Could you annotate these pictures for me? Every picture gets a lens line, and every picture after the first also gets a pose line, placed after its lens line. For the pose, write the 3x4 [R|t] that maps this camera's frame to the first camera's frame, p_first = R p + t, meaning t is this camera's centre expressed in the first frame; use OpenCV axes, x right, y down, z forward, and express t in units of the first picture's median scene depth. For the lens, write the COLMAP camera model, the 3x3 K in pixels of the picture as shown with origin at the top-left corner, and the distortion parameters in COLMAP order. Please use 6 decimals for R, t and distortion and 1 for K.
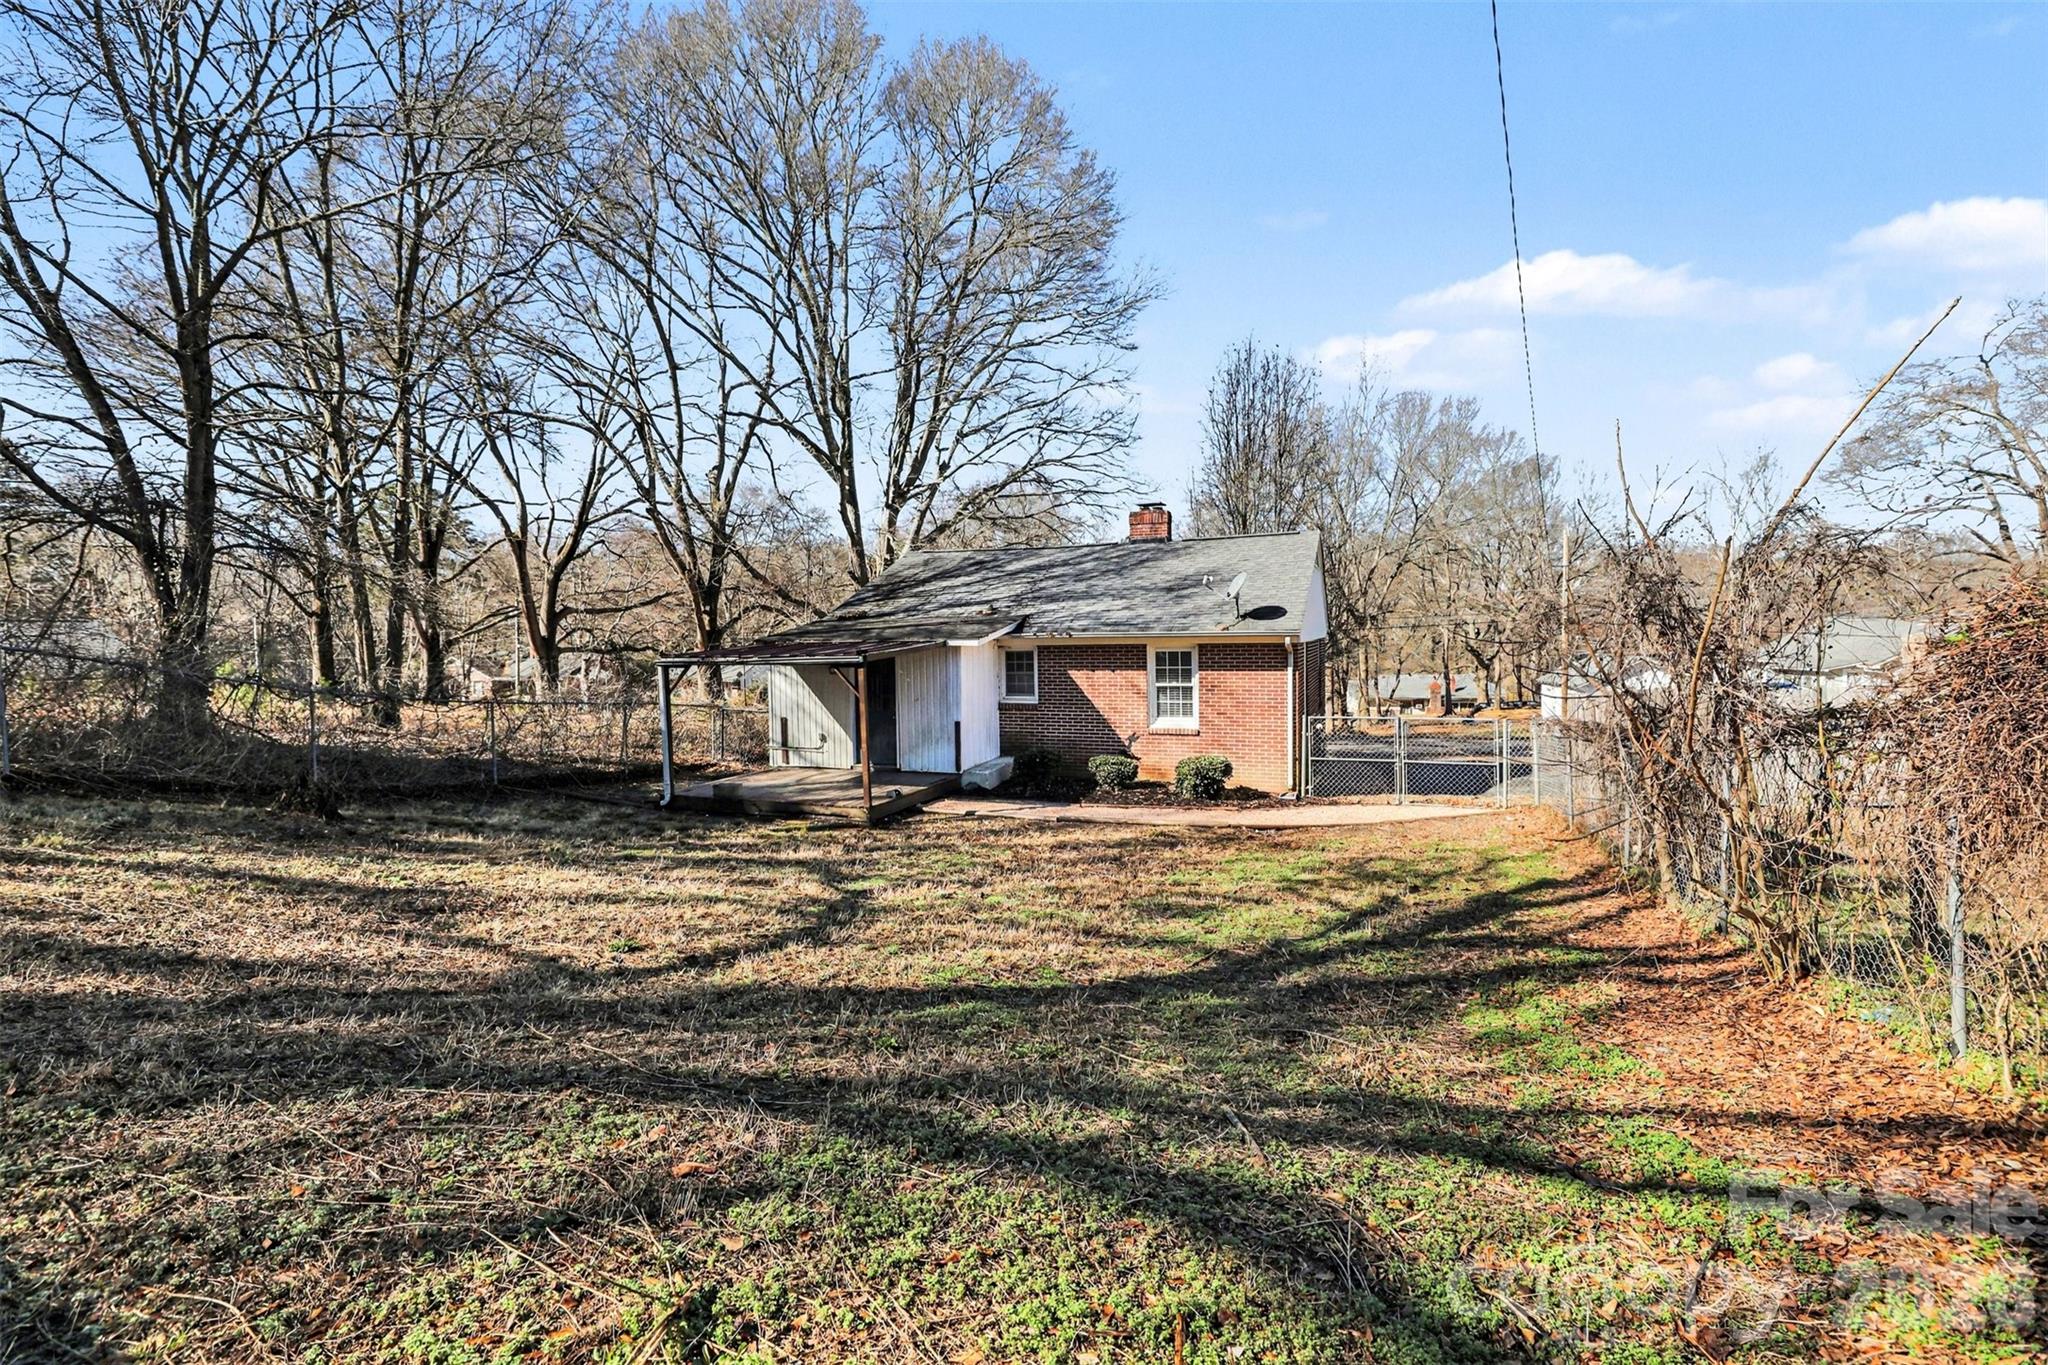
lens RADIAL K [[941.0, 0, 1025.1], [0, 941.0, 649.8], [0, 0, 1]] dist [0.000858, 0.000159]
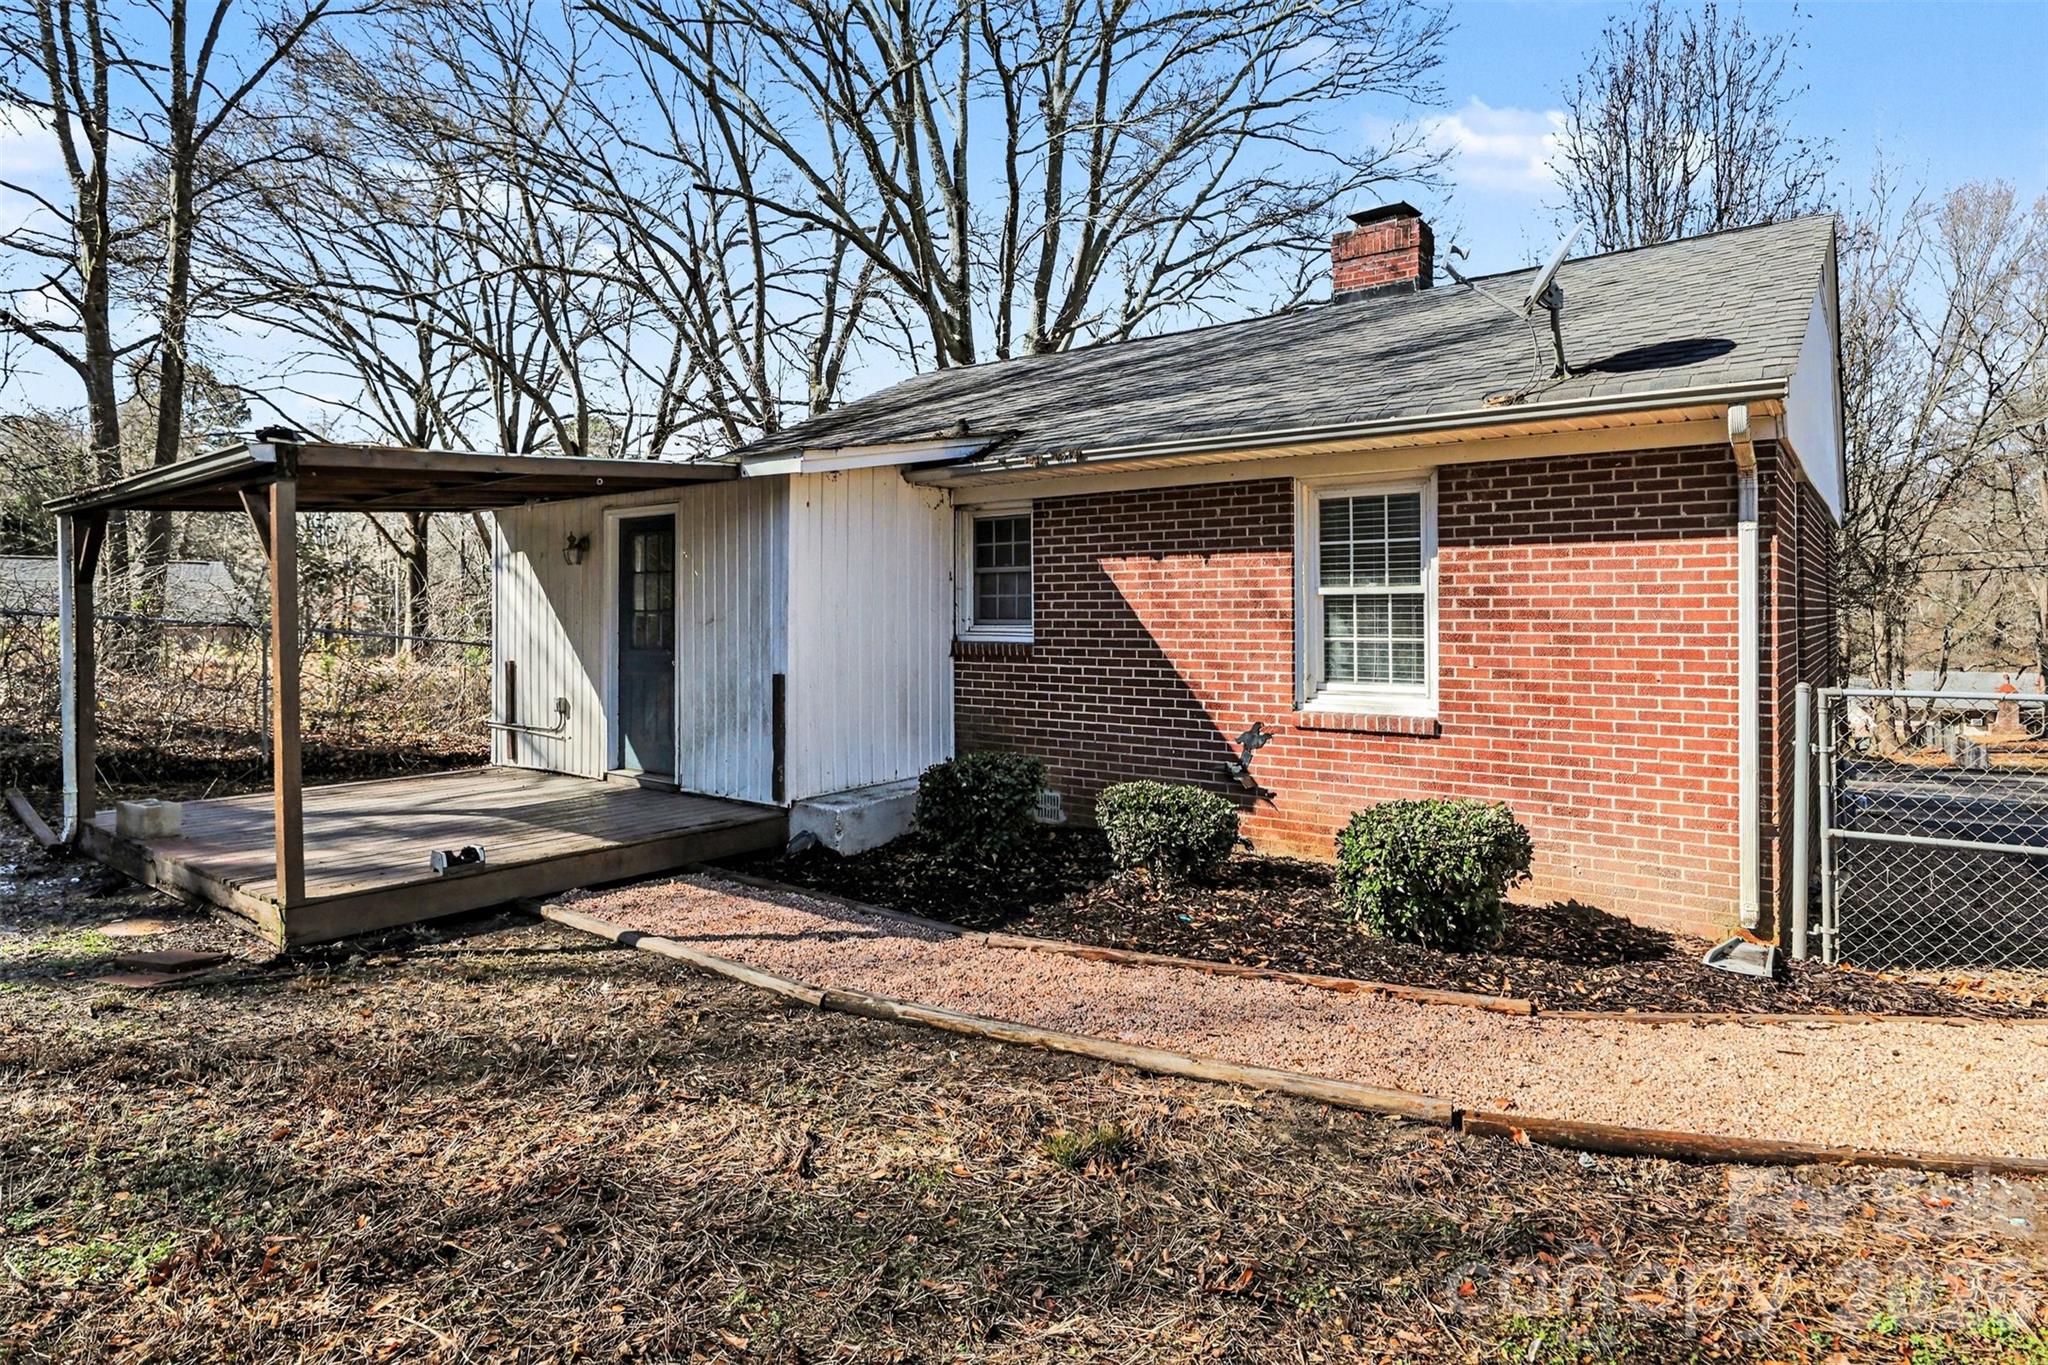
lens RADIAL K [[1125.9, 0, 1027.3], [0, 1125.9, 599.6], [0, 0, 1]] dist [0.004320, 0.000806]
pose [[0.958219, 0.007989, -0.285925, 0.155139], [-0.016472, 0.999492, -0.027274, 0.053815], [0.285562, 0.030844, 0.957864, 0.556392]]
